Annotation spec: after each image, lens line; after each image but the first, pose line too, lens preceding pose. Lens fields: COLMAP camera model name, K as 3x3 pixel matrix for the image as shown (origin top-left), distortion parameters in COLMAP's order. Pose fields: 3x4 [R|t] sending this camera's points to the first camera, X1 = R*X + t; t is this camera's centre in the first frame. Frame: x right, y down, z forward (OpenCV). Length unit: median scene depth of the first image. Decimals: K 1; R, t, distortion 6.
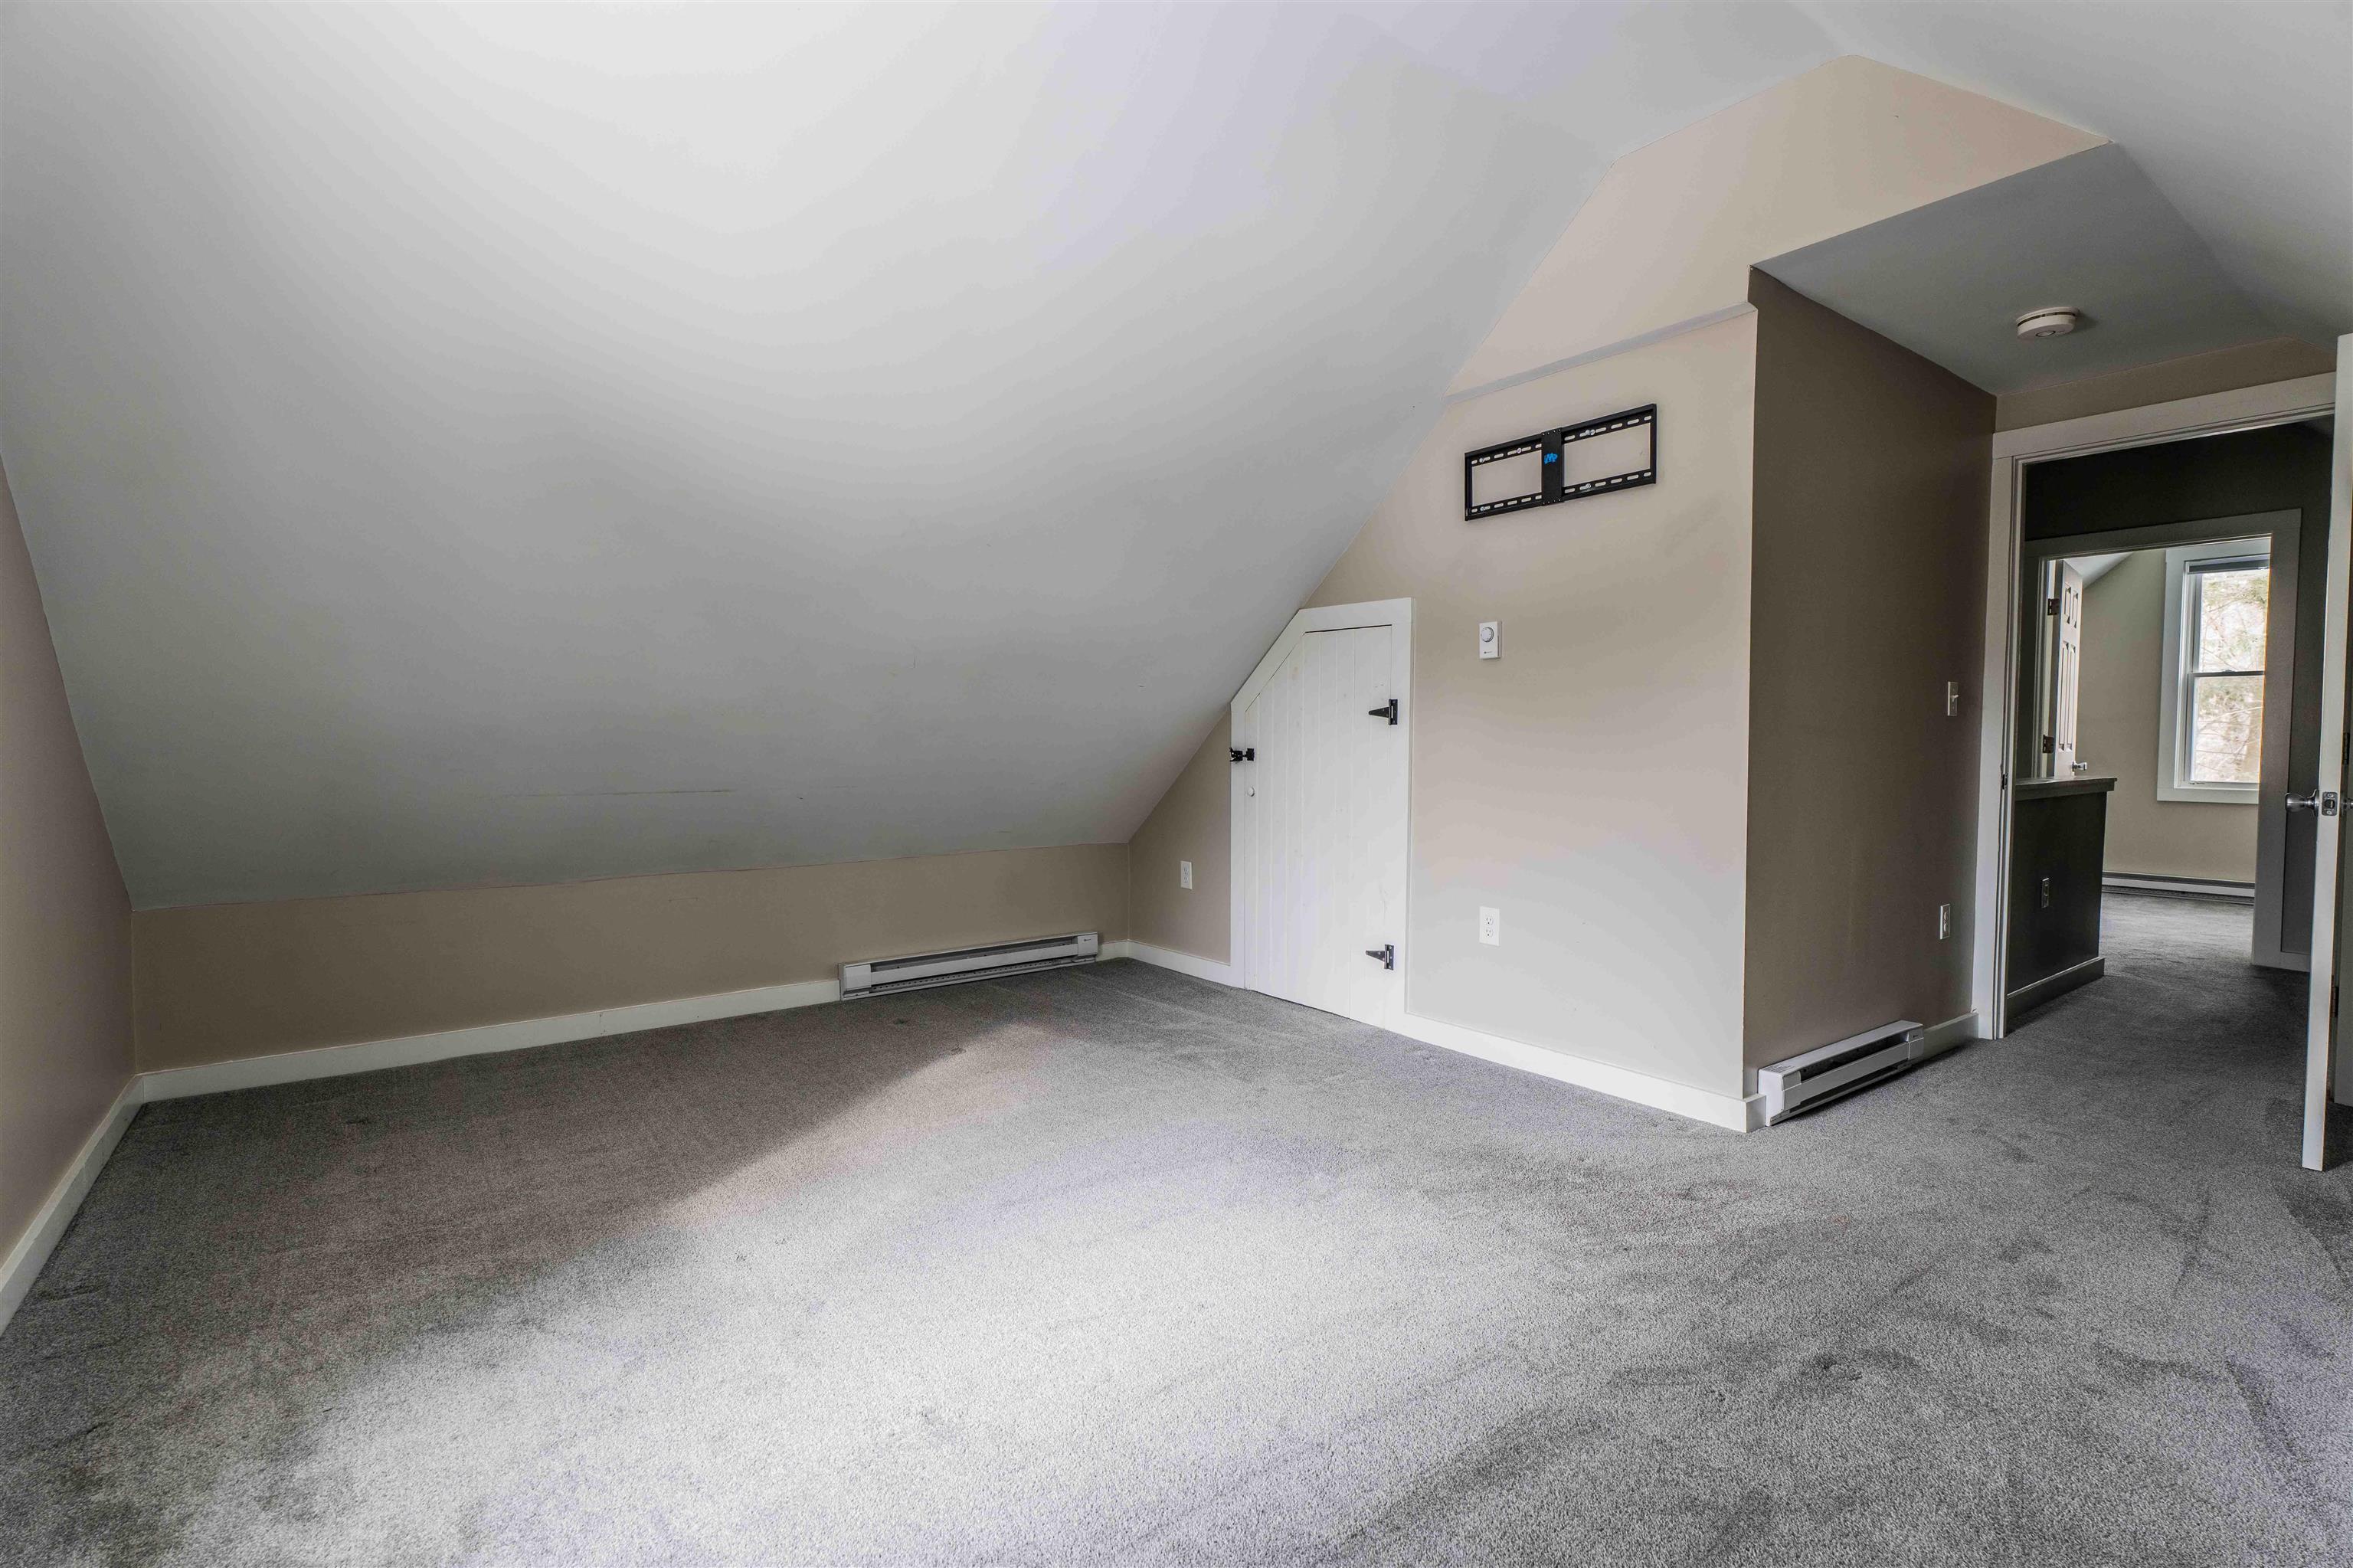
lens RADIAL K [[1095.0, 0, 1171.0], [0, 1095.0, 783.1], [0, 0, 1]] dist [0.002829, -0.000483]
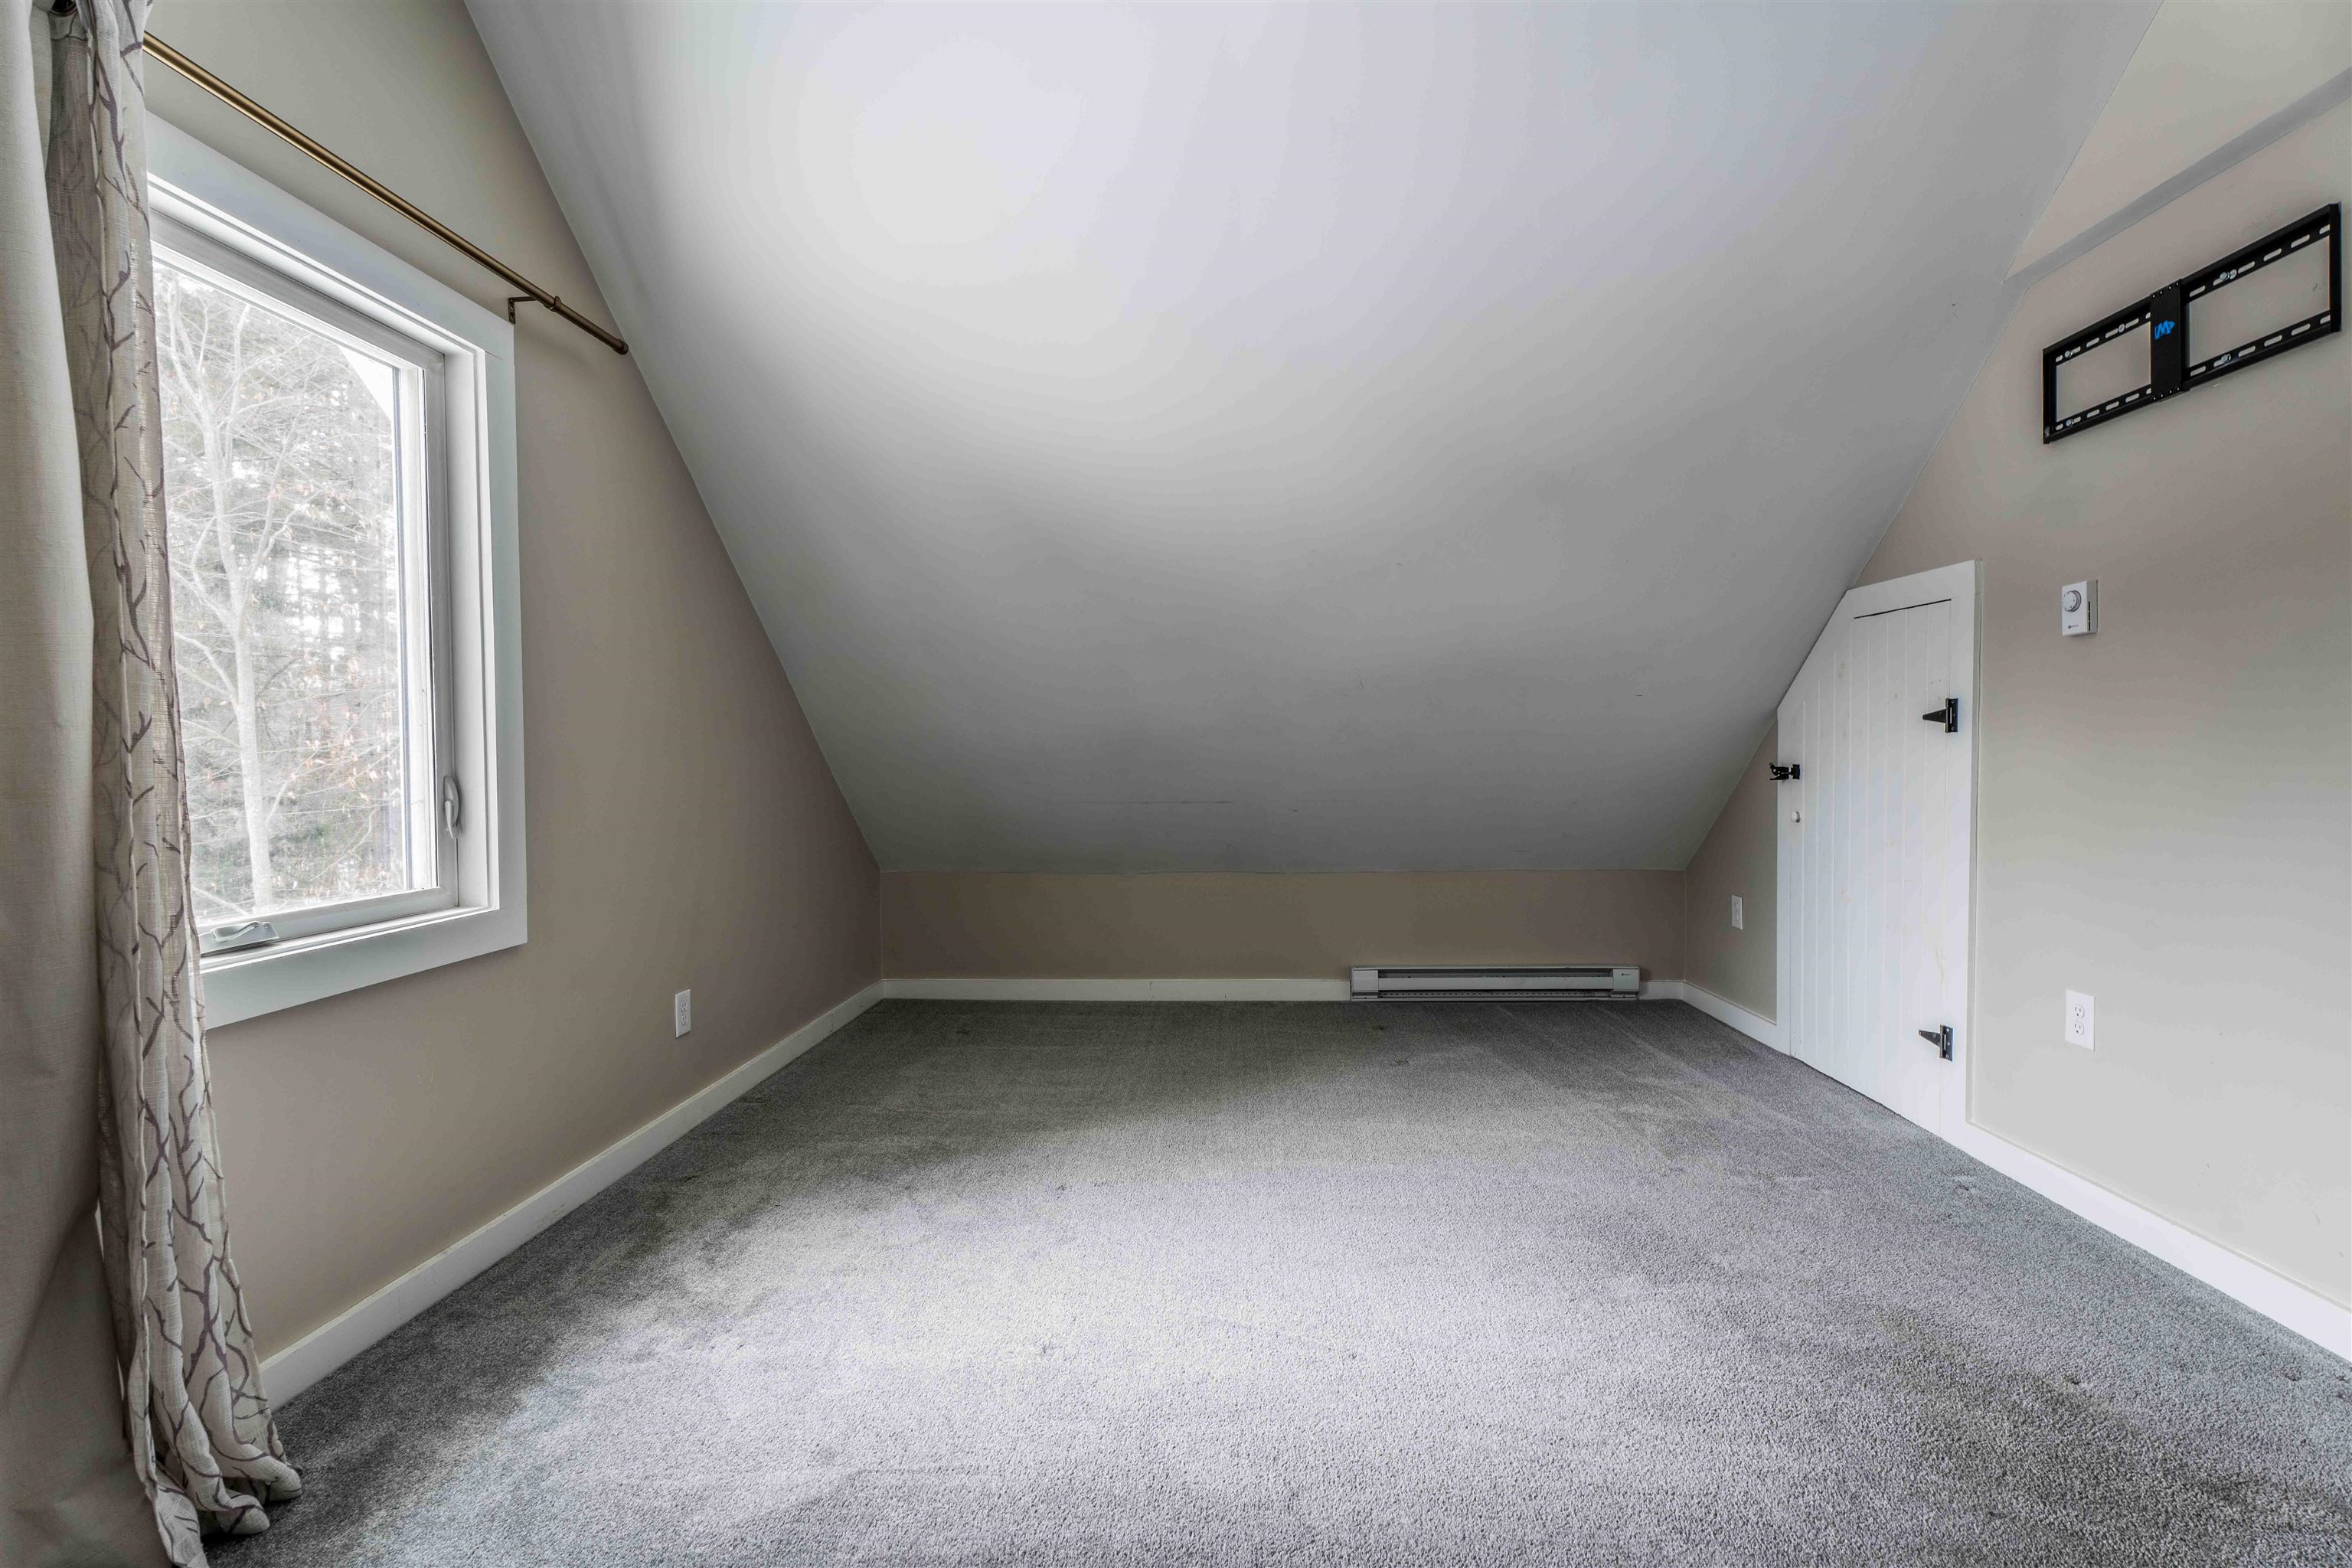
lens RADIAL K [[1057.0, 0, 1163.5], [0, 1057.0, 784.9], [0, 0, 1]] dist [0.002035, -0.000241]
pose [[0.761887, 0.008899, -0.647649, 0.281901], [-0.016213, 0.999854, -0.005335, -0.005109], [0.647507, 0.014565, 0.761920, 0.109211]]
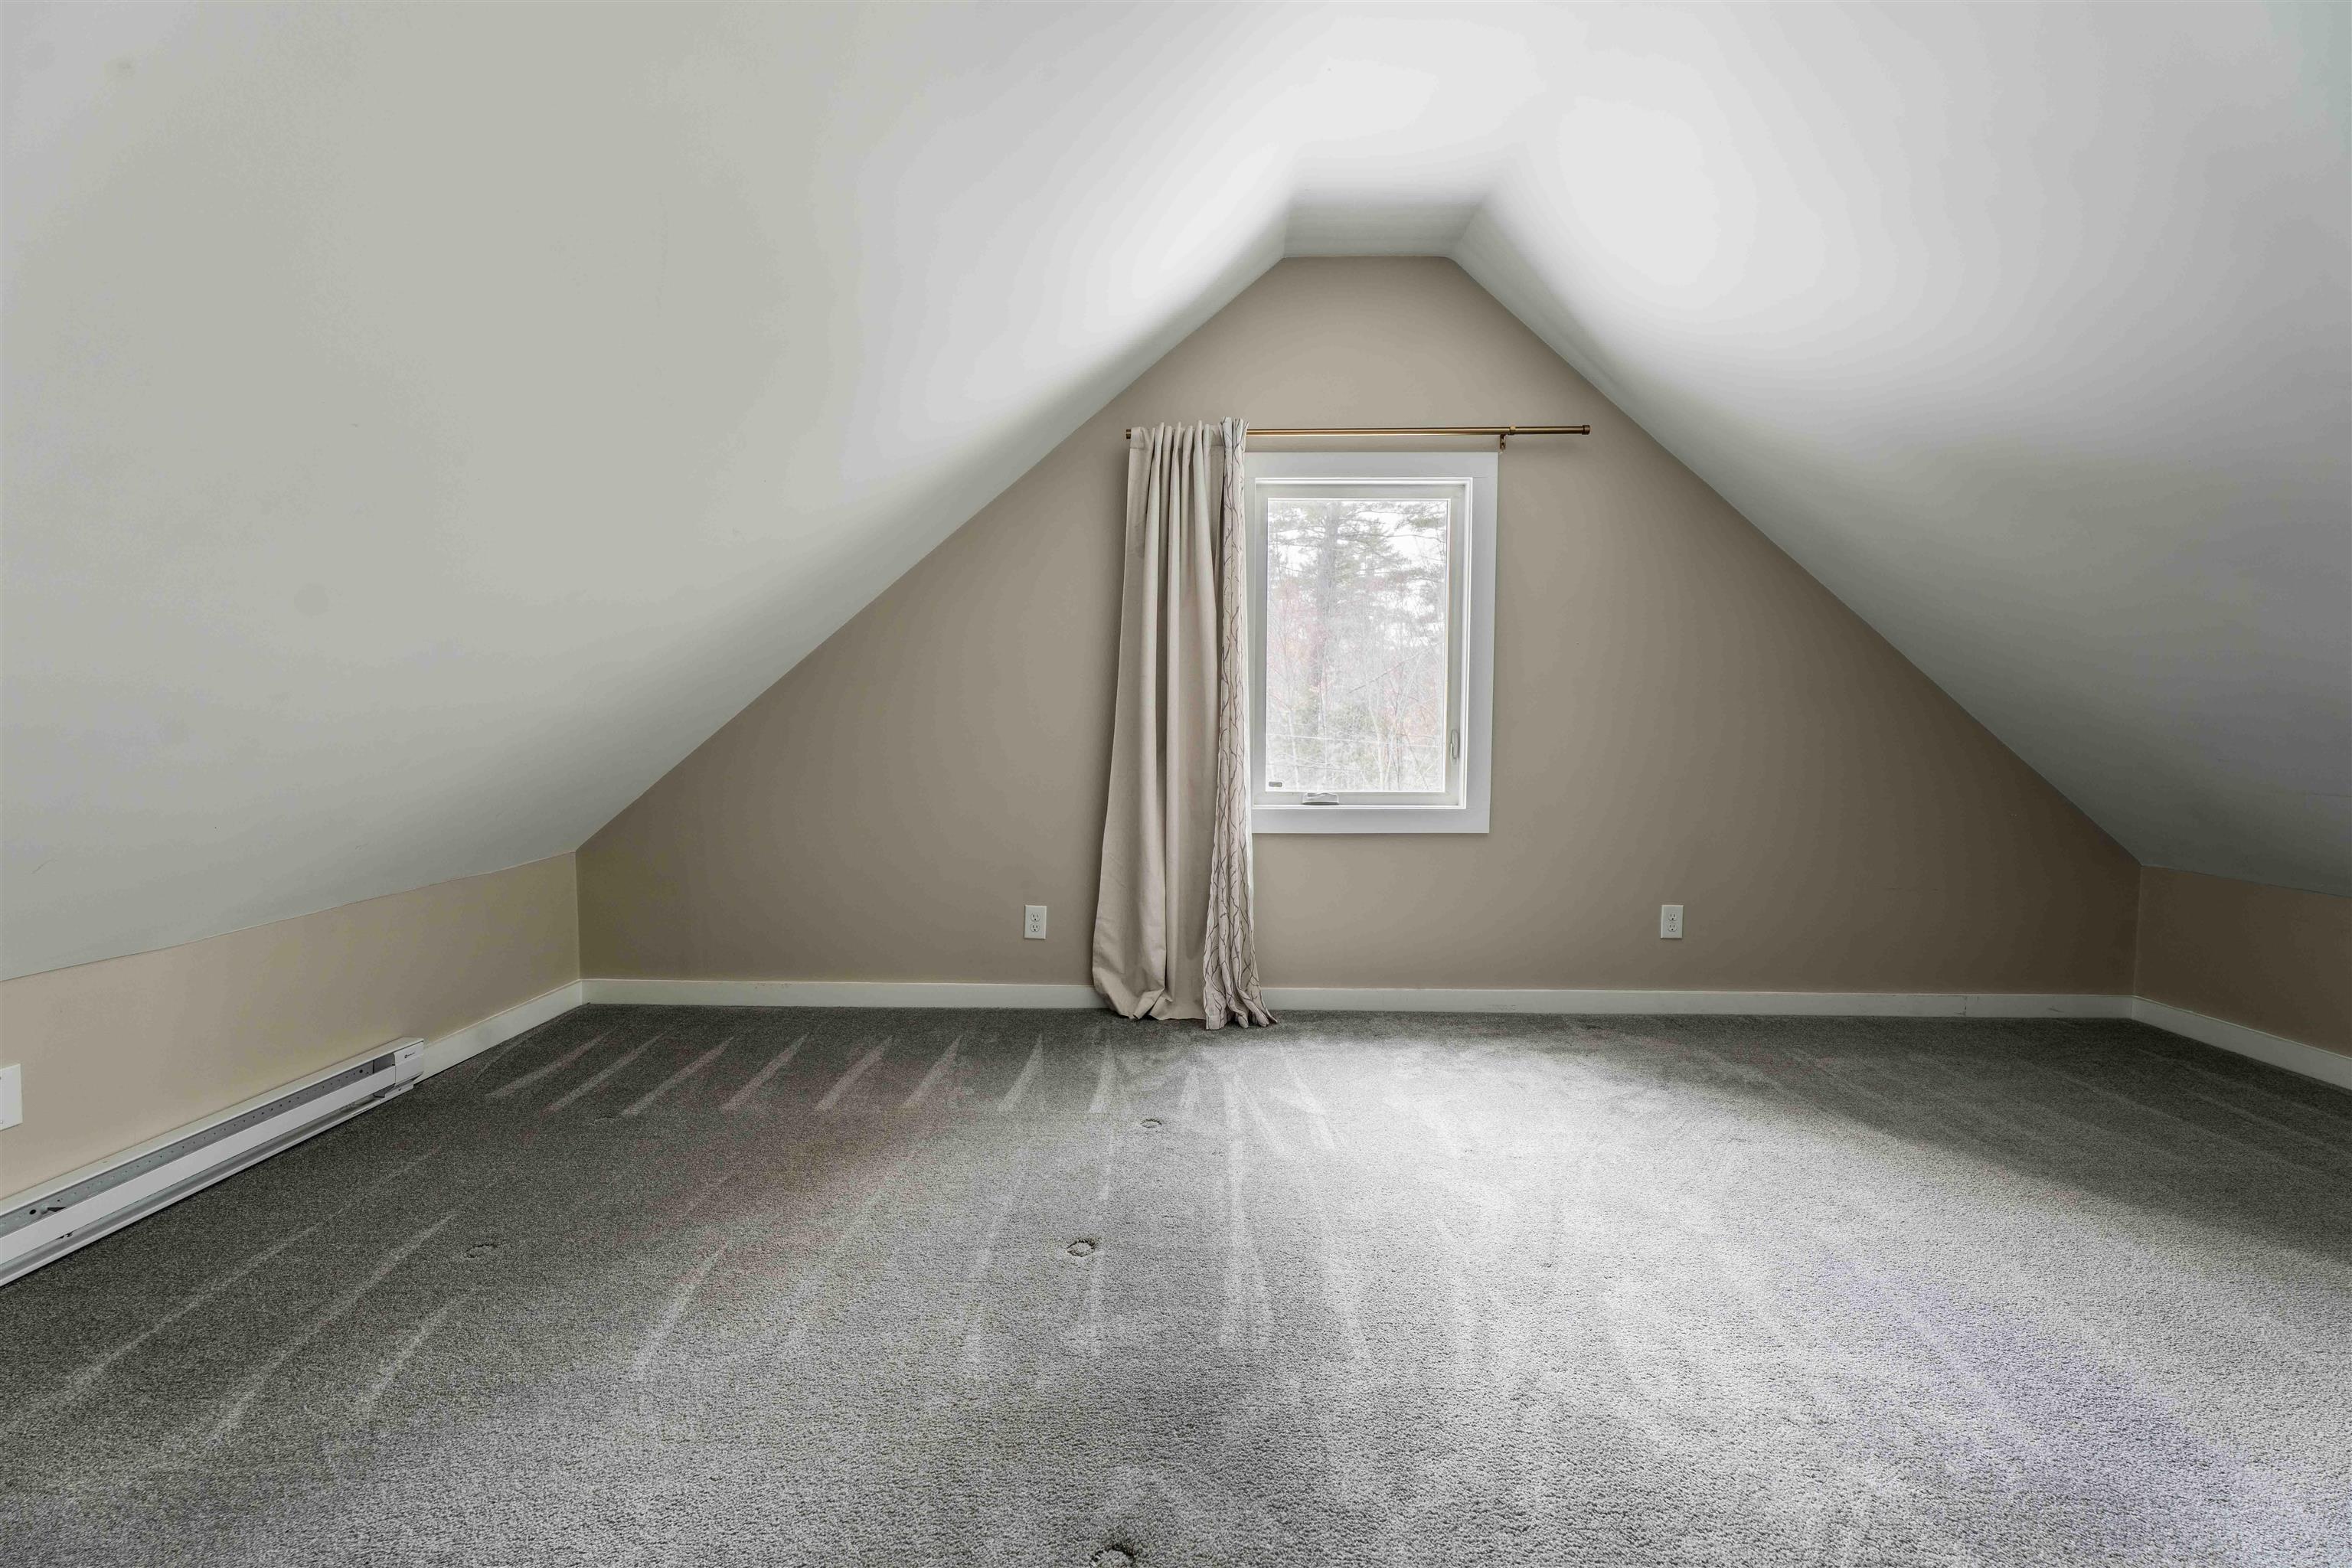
lens RADIAL K [[1025.5, 0, 1176.0], [0, 1025.5, 784.0], [0, 0, 1]] dist [-0.001003, -0.000187]
pose [[-0.604032, 0.042770, -0.795811, 0.574164], [-0.038536, 0.995823, 0.082768, -0.027600], [0.796028, 0.080662, -0.599861, 0.726753]]
